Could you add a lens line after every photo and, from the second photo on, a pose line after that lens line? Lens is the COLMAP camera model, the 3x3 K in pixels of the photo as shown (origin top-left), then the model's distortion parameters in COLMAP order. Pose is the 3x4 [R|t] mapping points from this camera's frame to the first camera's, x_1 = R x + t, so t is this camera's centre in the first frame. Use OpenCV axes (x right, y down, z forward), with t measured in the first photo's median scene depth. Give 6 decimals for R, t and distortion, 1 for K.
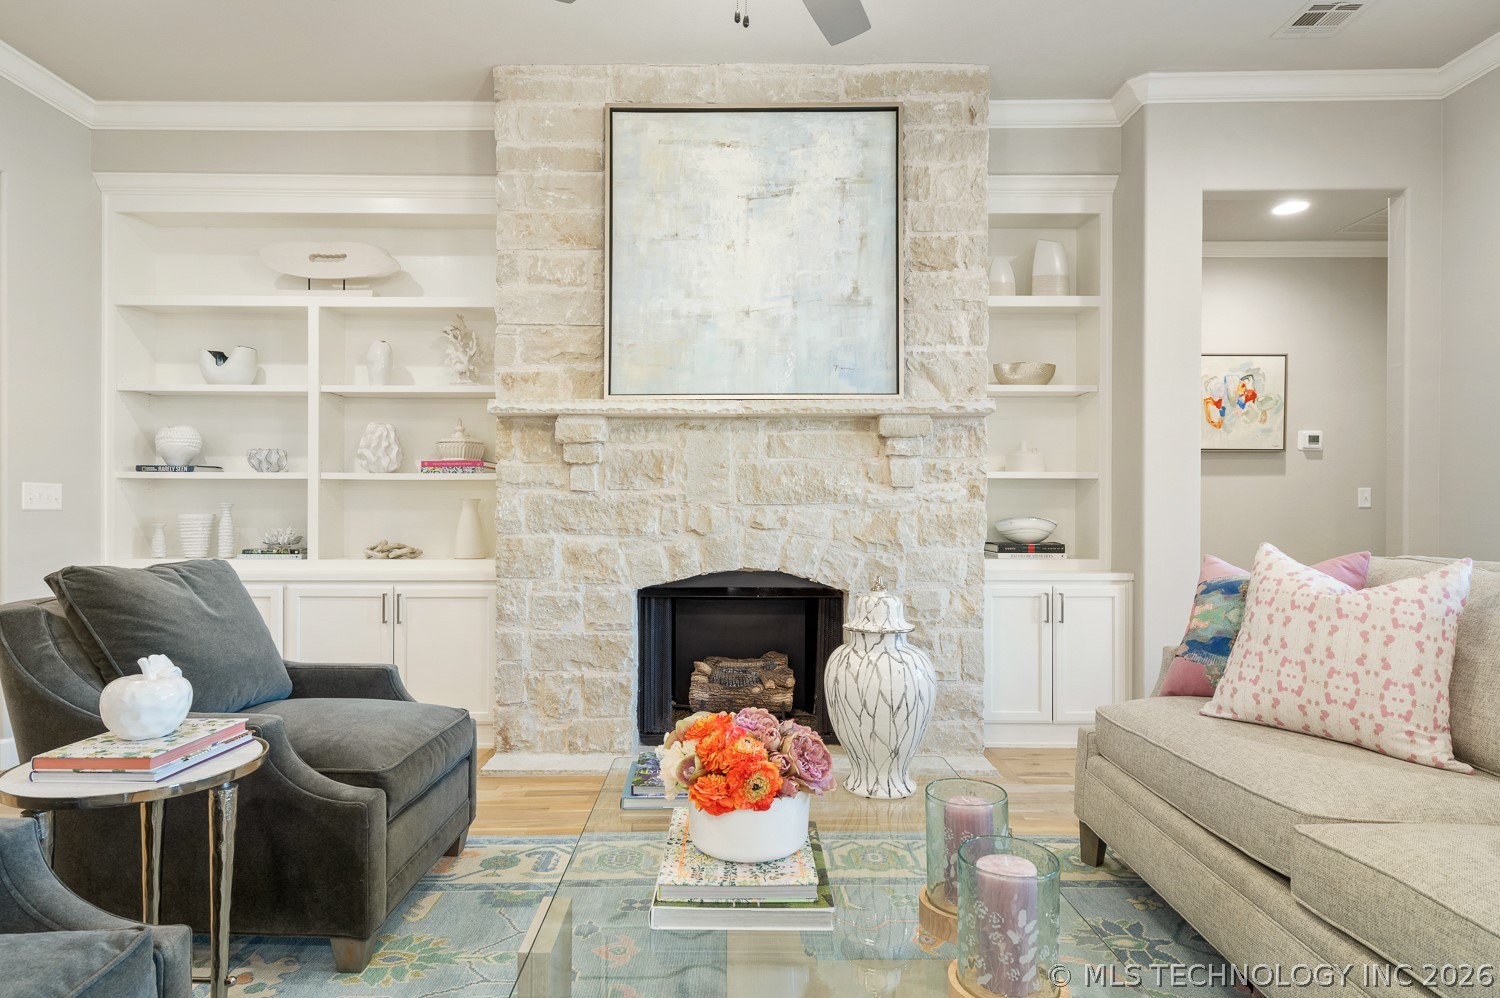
lens RADIAL K [[833.8, 0, 743.8], [0, 833.8, 511.5], [0, 0, 1]] dist [0.003549, 0.005024]
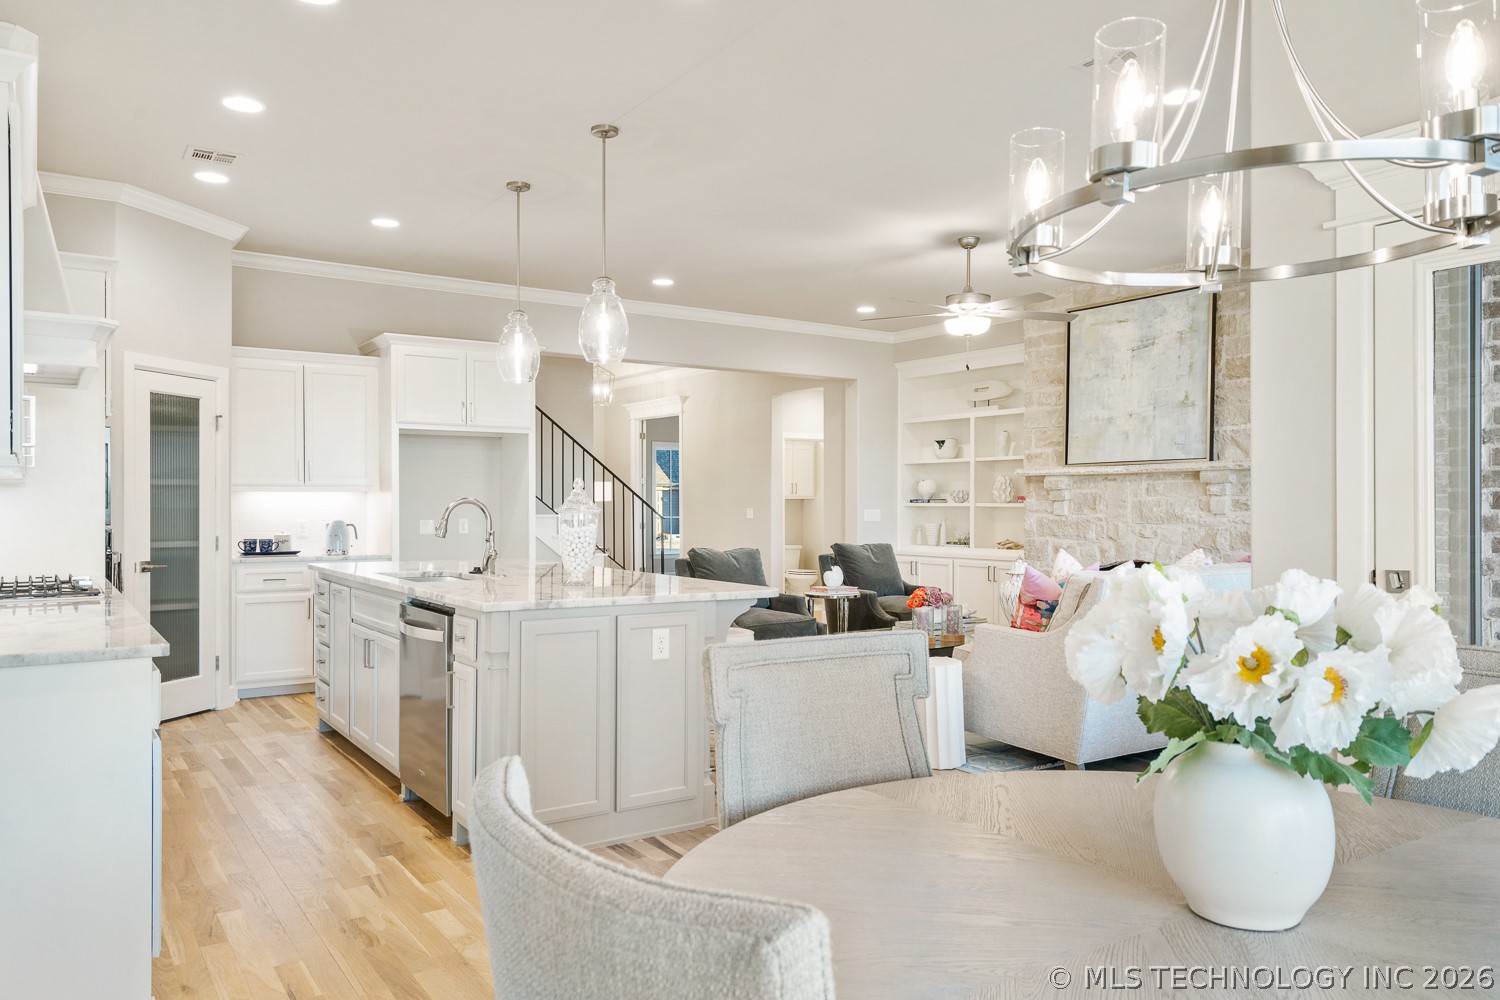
lens RADIAL K [[1065.2, 0, 750.2], [0, 1065.2, 507.2], [0, 0, 1]] dist [0.008763, -0.000692]
pose [[0.567415, 0.000147, -0.823432, 1.382855], [0.000896, 0.999999, 0.000797, -0.044837], [0.823432, -0.001190, 0.567414, -0.931437]]
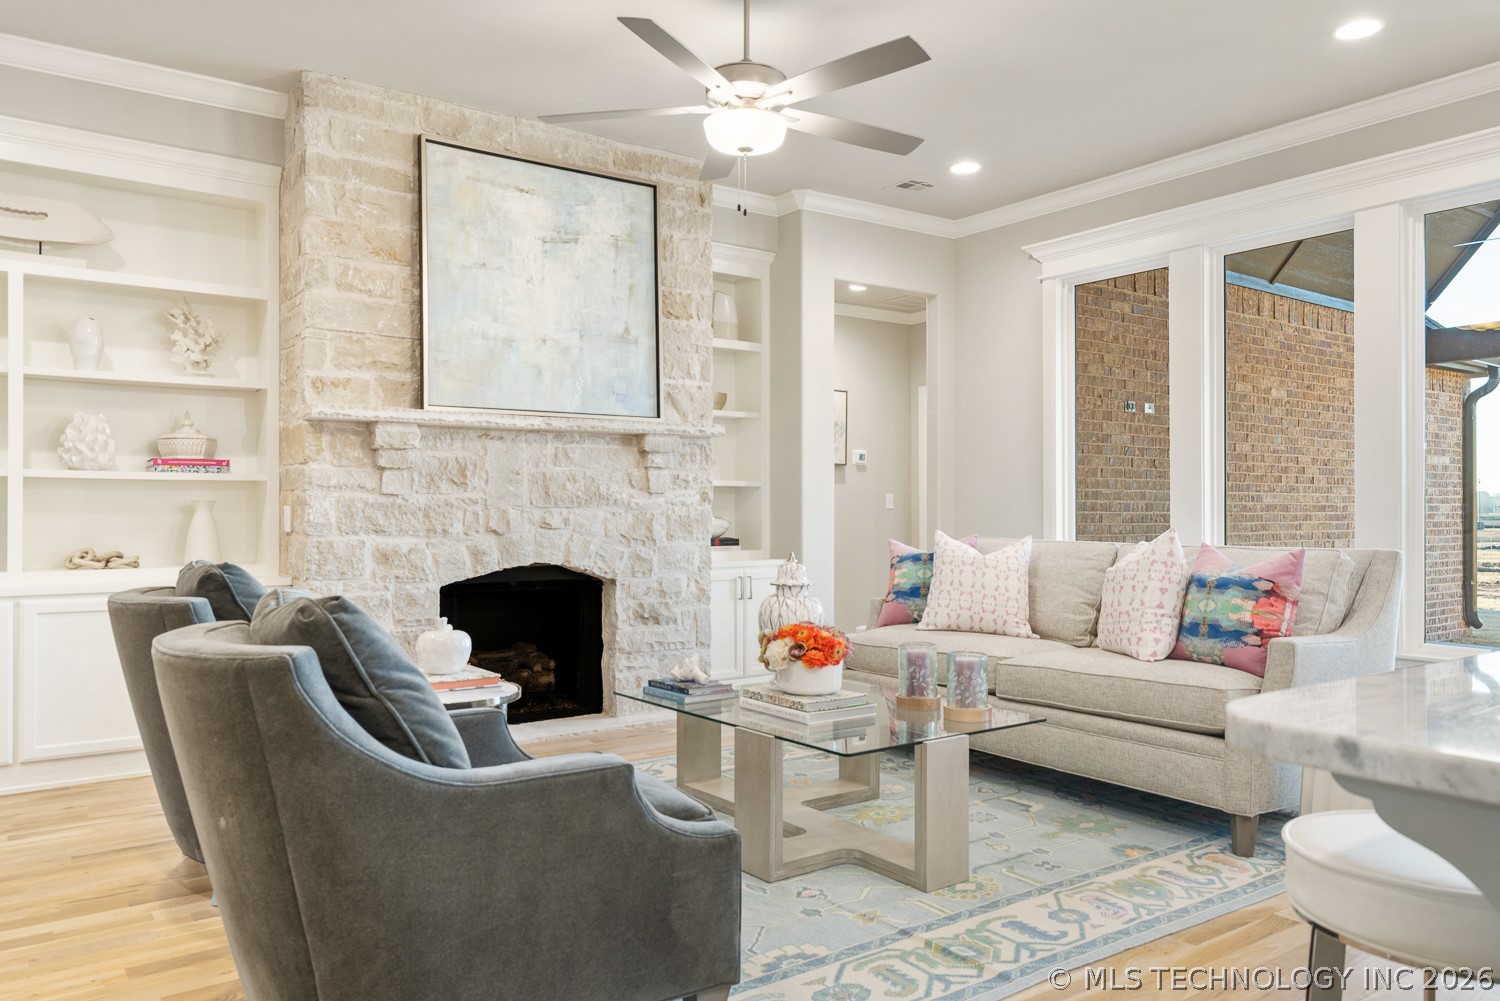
lens RADIAL K [[1065.2, 0, 752.2], [0, 1065.2, 505.7], [0, 0, 1]] dist [0.008763, -0.000692]
pose [[0.809381, 0.000653, 0.587283, -0.615005], [0.003433, 0.999977, -0.005844, -0.000930], [-0.587273, 0.006746, 0.809361, -0.350228]]
